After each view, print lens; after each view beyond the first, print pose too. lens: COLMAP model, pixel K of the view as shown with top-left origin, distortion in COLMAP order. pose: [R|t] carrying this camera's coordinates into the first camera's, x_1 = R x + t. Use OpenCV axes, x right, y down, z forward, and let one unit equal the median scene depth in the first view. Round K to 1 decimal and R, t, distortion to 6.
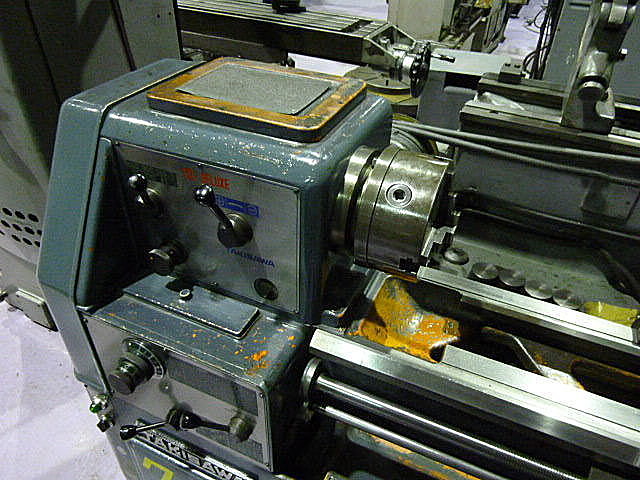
lens RADIAL K [[475.5, 0, 333.2], [0, 475.5, 240.9], [0, 0, 1]] dist [-0.008758, -0.002148]
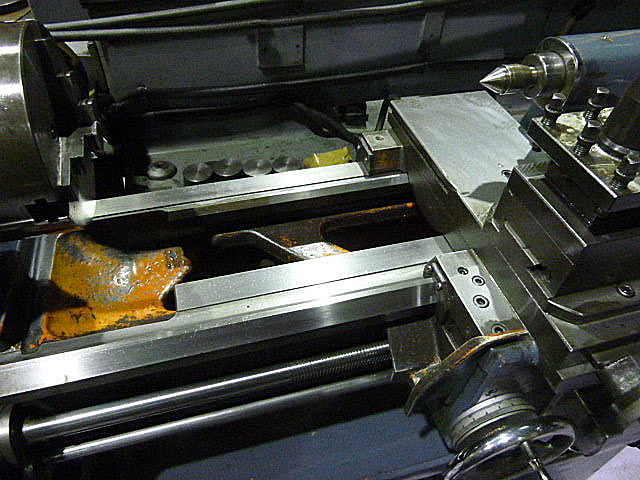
lens RADIAL K [[474.3, 0, 320.0], [0, 474.3, 240.0], [0, 0, 1]] dist [-0.044194, 0.029386]
pose [[0.774279, -0.466239, 0.427917, 0.073009], [0.381678, 0.883399, 0.271898, 0.025578], [-0.504791, -0.047199, 0.861950, 0.149577]]
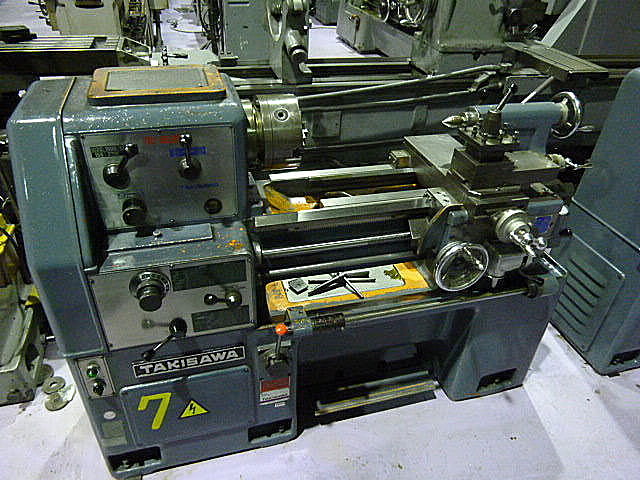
lens RADIAL K [[474.3, 0, 320.0], [0, 474.3, 240.0], [0, 0, 1]] dist [-0.044194, 0.029386]
pose [[0.766581, -0.368931, 0.525589, -0.386850], [0.373919, 0.921866, 0.101725, 0.095215], [-0.522052, 0.118547, 0.844635, -0.233311]]
